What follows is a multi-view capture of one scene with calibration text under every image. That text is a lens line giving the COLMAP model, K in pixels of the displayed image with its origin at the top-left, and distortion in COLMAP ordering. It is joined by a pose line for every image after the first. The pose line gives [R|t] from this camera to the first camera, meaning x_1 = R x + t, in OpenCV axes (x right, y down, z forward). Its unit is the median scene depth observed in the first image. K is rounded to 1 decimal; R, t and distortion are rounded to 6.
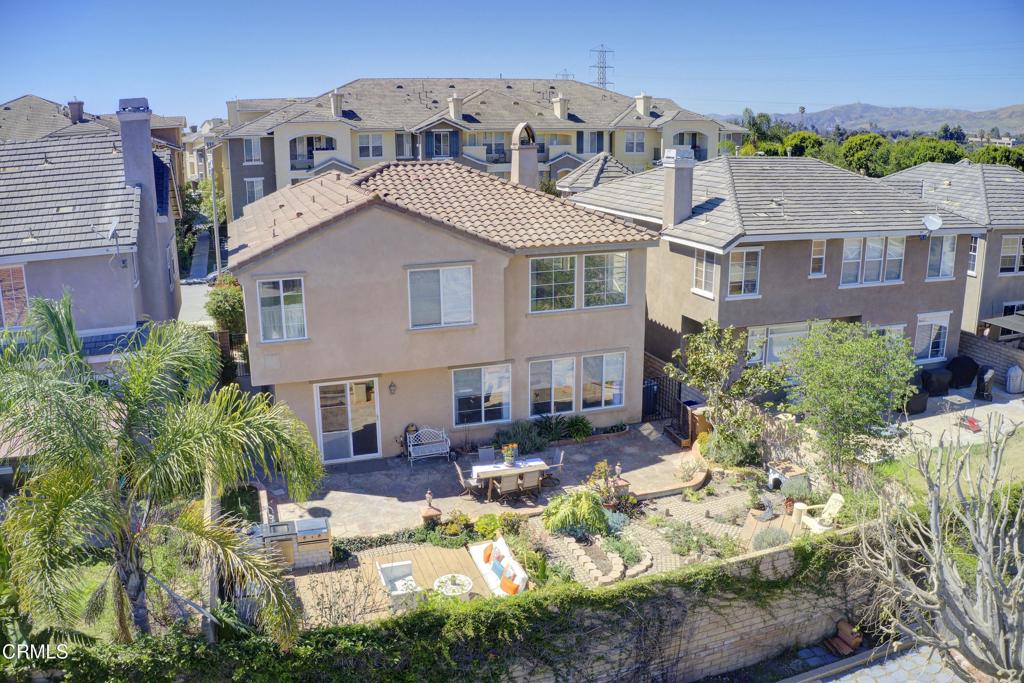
lens RADIAL K [[817.5, 0, 510.6], [0, 817.5, 338.7], [0, 0, 1]] dist [-0.191810, 0.007609]
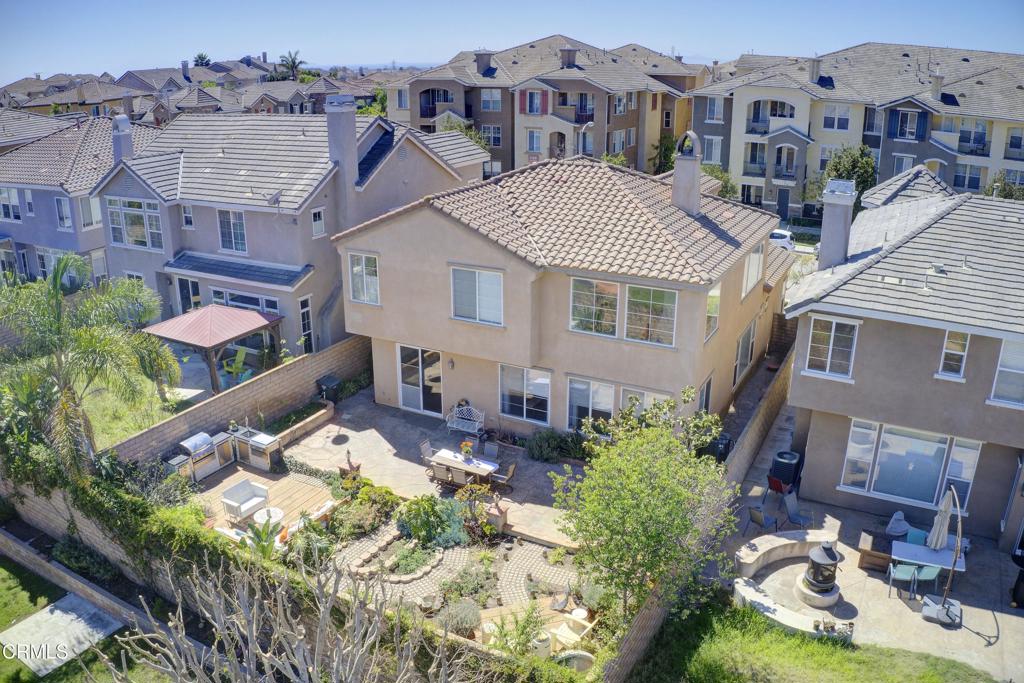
lens RADIAL K [[817.5, 0, 511.0], [0, 817.5, 341.7], [0, 0, 1]] dist [-0.191810, 0.007609]
pose [[0.677631, 0.256492, -0.689223, 0.604883], [-0.191764, 0.966410, 0.171108, -0.158367], [0.709959, 0.016220, 0.704056, 0.214523]]
